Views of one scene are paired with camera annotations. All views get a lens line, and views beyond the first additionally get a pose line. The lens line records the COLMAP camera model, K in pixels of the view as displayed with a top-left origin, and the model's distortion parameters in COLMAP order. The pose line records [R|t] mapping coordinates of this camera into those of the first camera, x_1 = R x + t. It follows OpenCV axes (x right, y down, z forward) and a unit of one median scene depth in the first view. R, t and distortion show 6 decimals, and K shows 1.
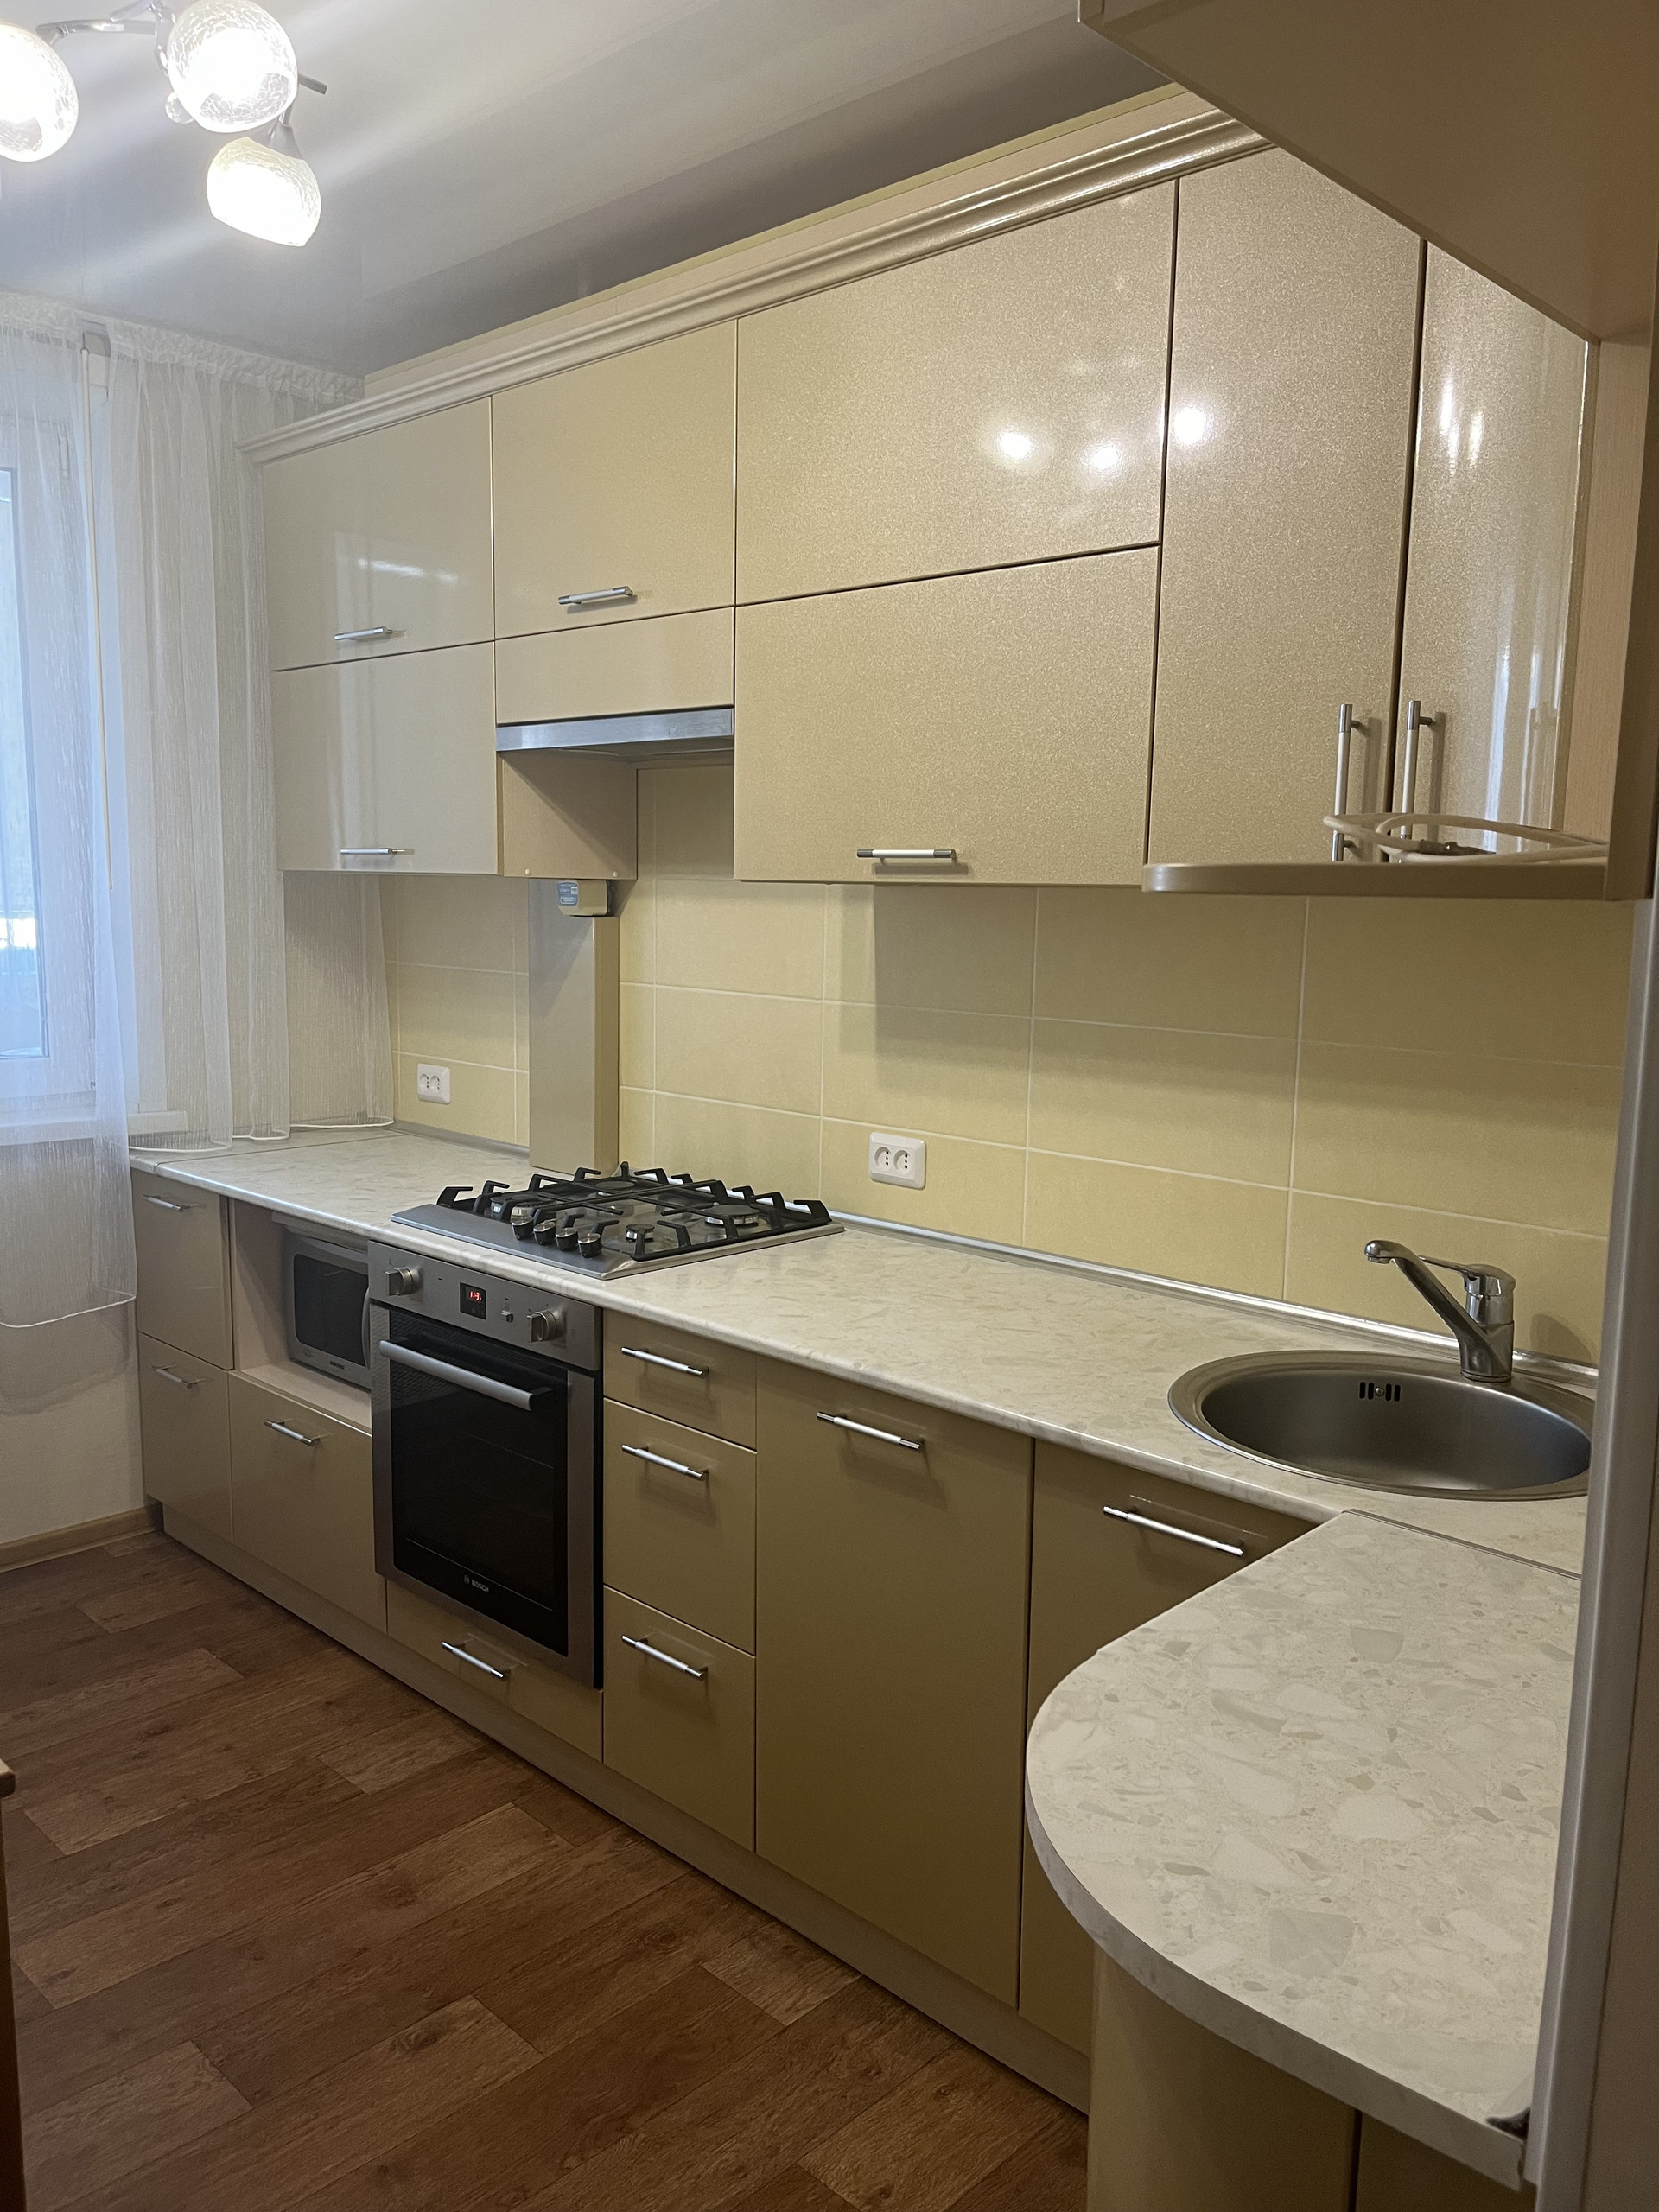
lens RADIAL K [[1662.6, 0, 821.8], [0, 1662.6, 1123.4], [0, 0, 1]] dist [0.068949, -0.098685]
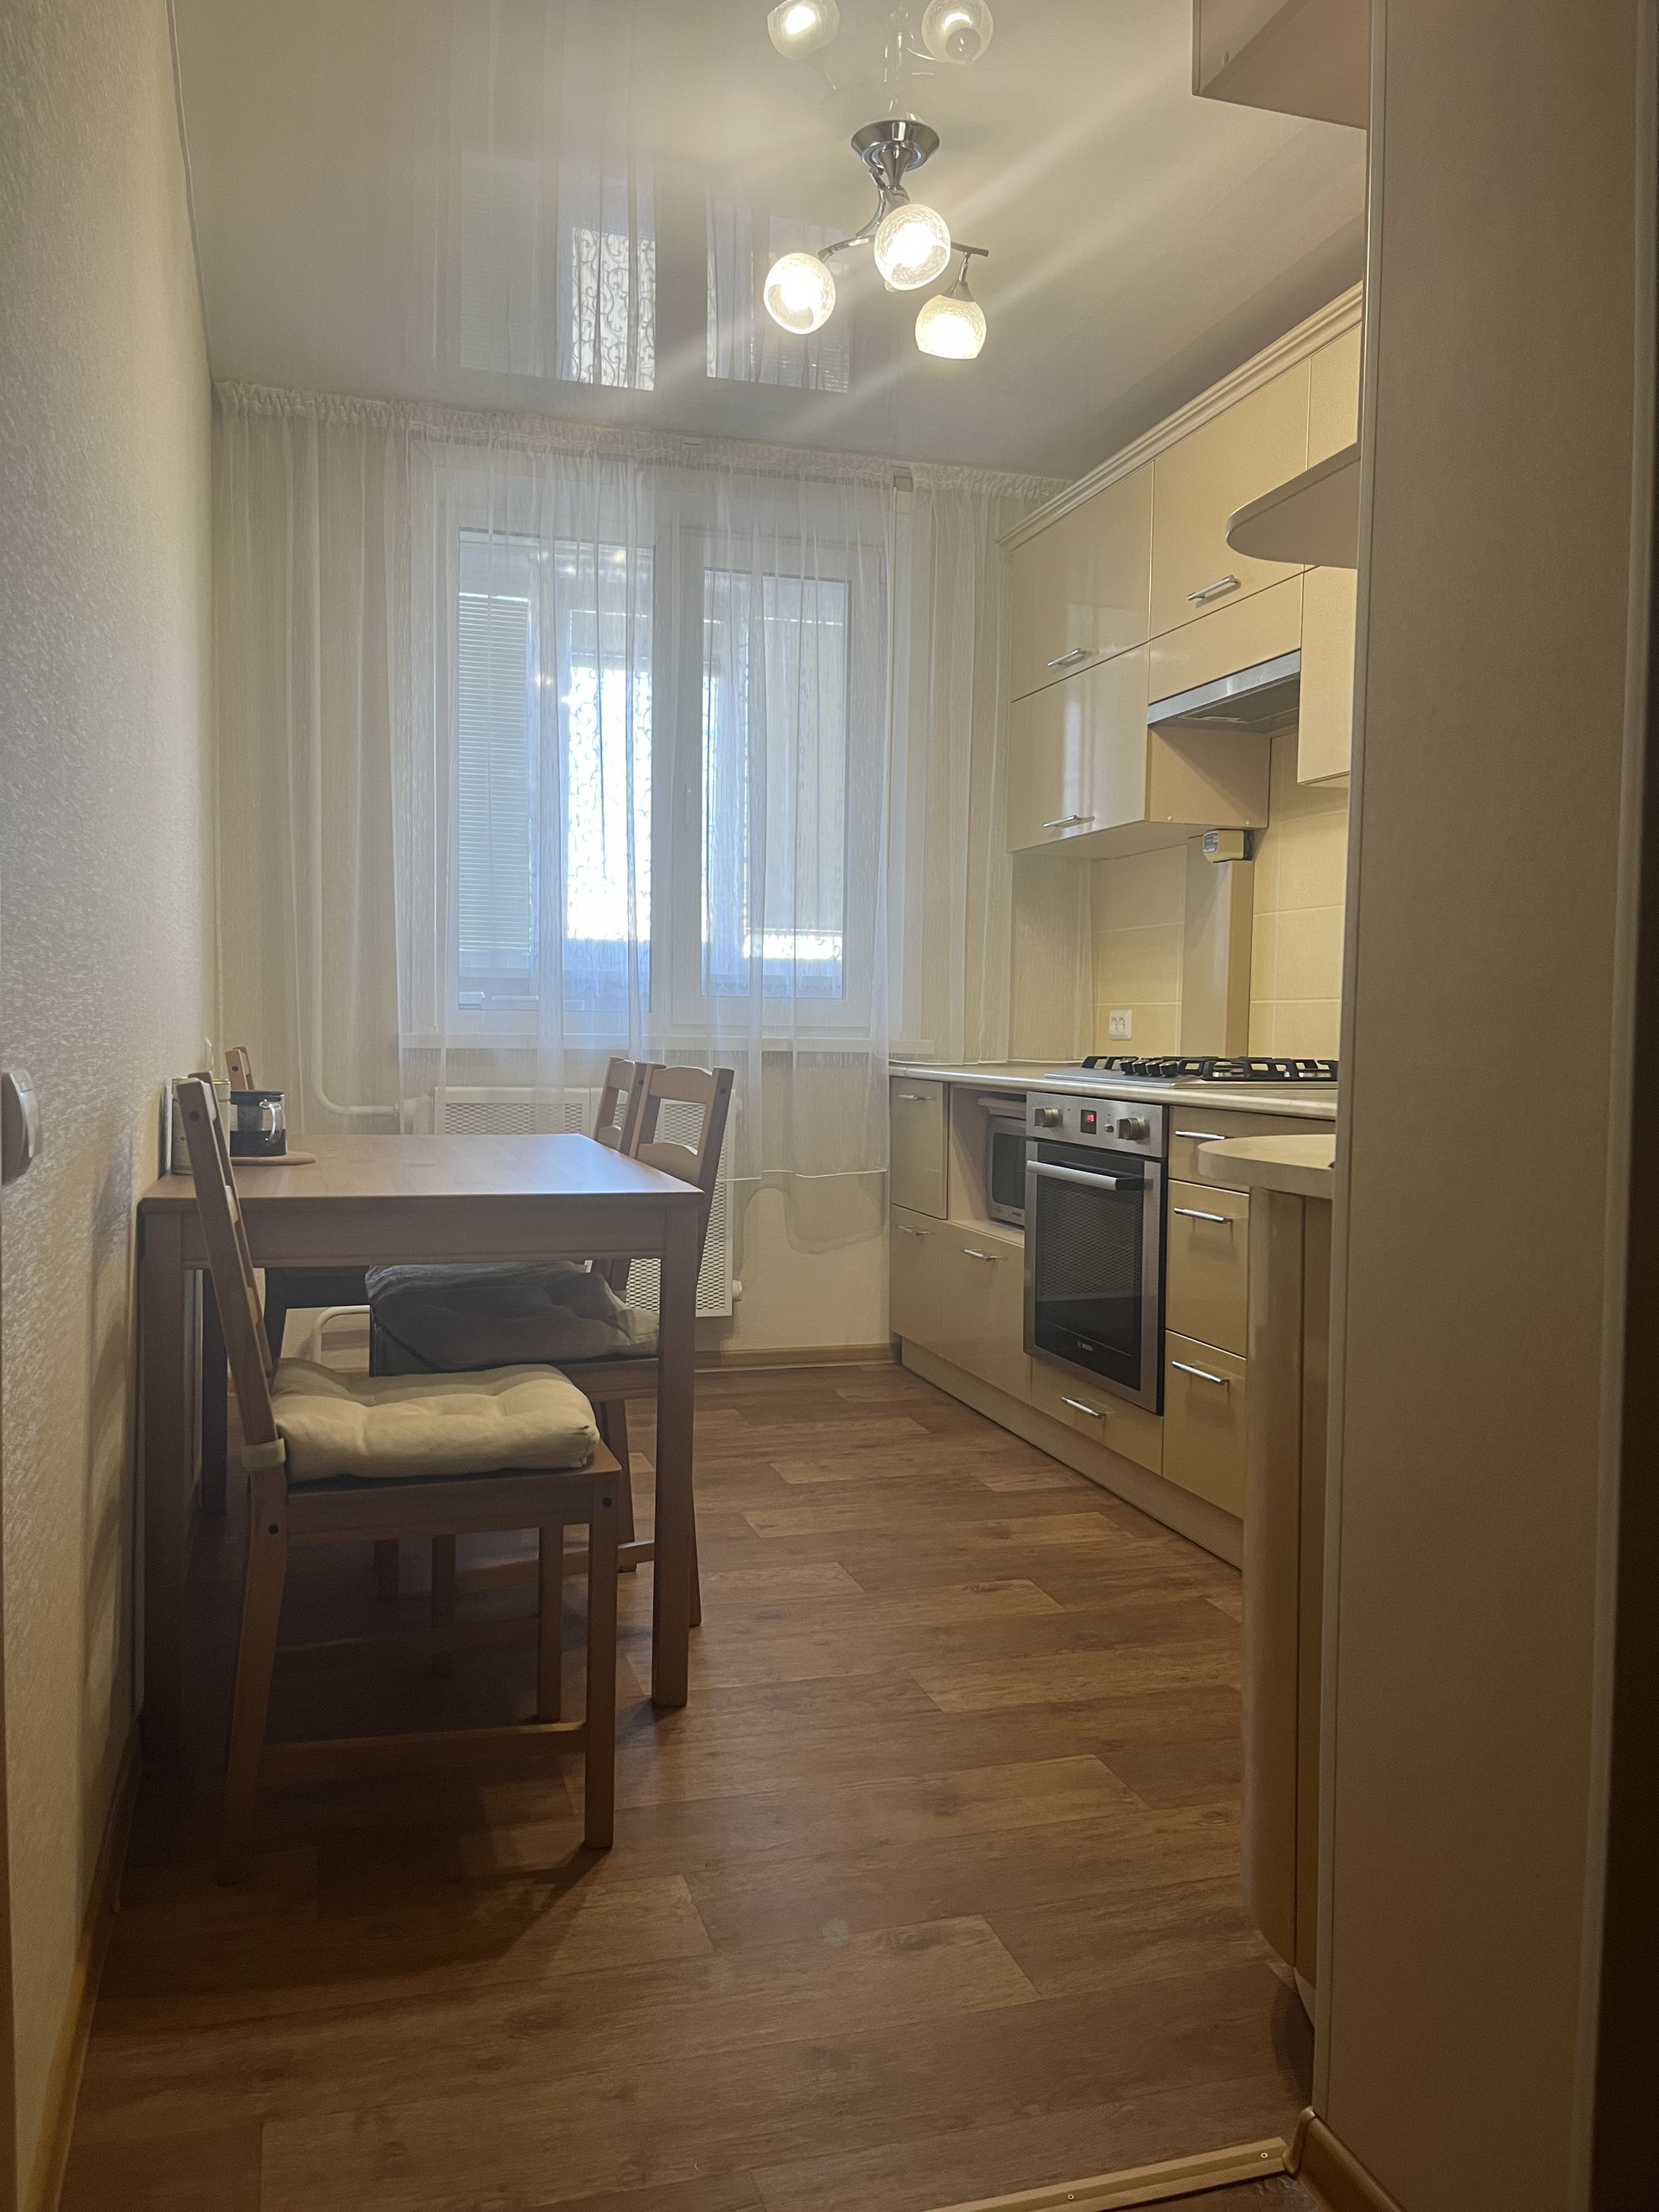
lens RADIAL K [[1662.6, 0, 802.6], [0, 1662.6, 1113.8], [0, 0, 1]] dist [0.068949, -0.098685]
pose [[0.869626, 0.018547, -0.493362, 0.239755], [-0.067894, 0.994293, -0.082295, 0.222018], [0.489020, 0.105062, 0.865922, -0.242297]]
